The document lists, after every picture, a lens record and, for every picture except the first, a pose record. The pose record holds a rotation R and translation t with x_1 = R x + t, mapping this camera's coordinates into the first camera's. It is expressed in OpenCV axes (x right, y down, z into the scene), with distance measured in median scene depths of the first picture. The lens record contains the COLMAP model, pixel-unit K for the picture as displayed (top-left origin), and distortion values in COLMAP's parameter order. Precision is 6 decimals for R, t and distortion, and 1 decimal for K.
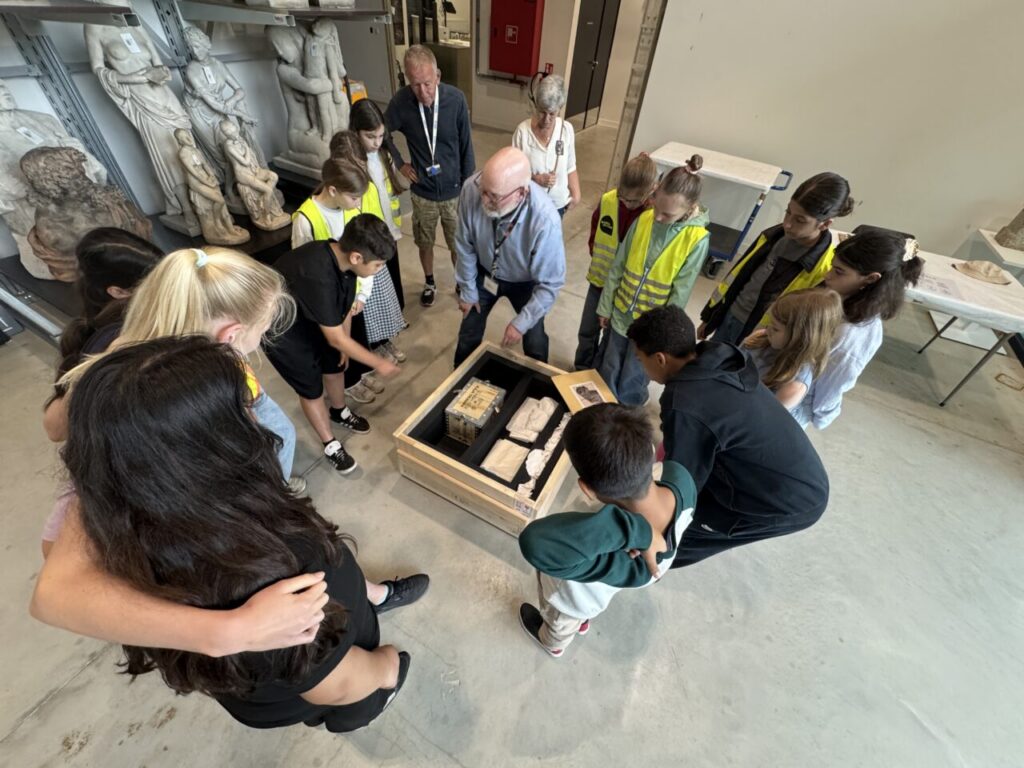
lens RADIAL K [[409.8, 0, 507.1], [0, 409.8, 383.0], [0, 0, 1]] dist [-0.000477, -0.000004]
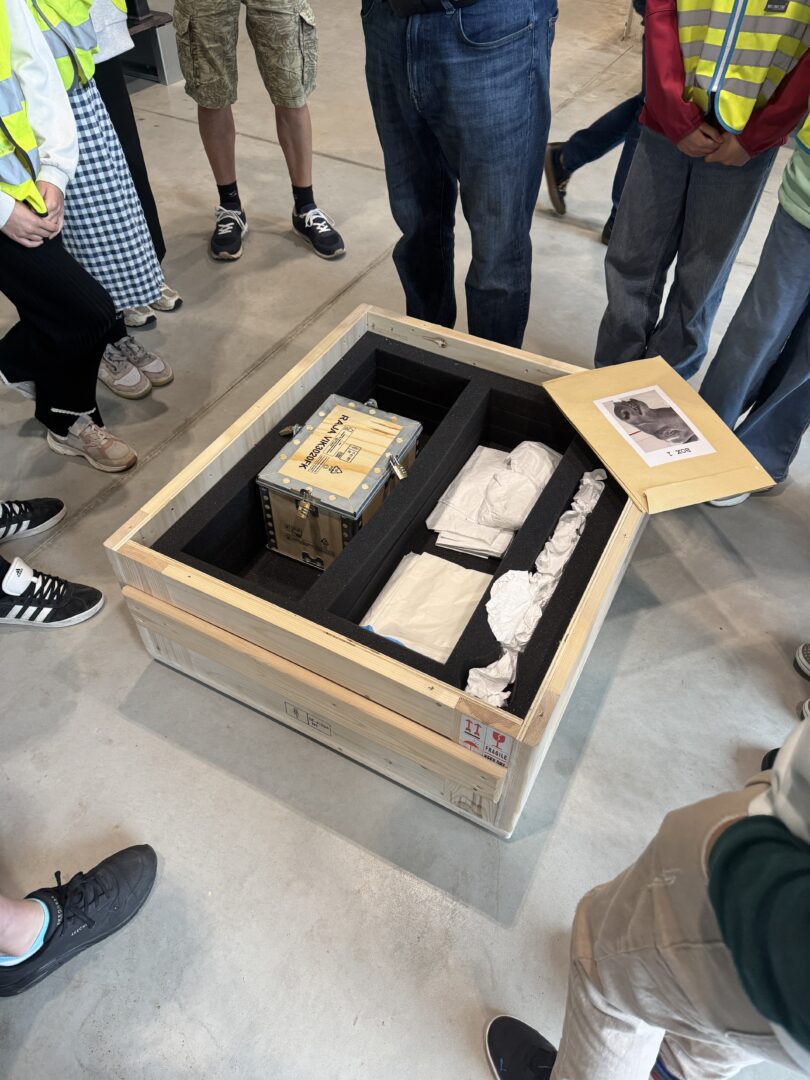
lens RADIAL K [[759.2, 0, 403.4], [0, 759.2, 539.3], [0, 0, 1]] dist [0.082110, -0.000116]
pose [[0.998462, -0.043958, -0.033787, -0.000477], [0.046246, 0.996460, 0.070206, 0.077677], [0.030581, -0.071661, 0.996960, 0.315203]]
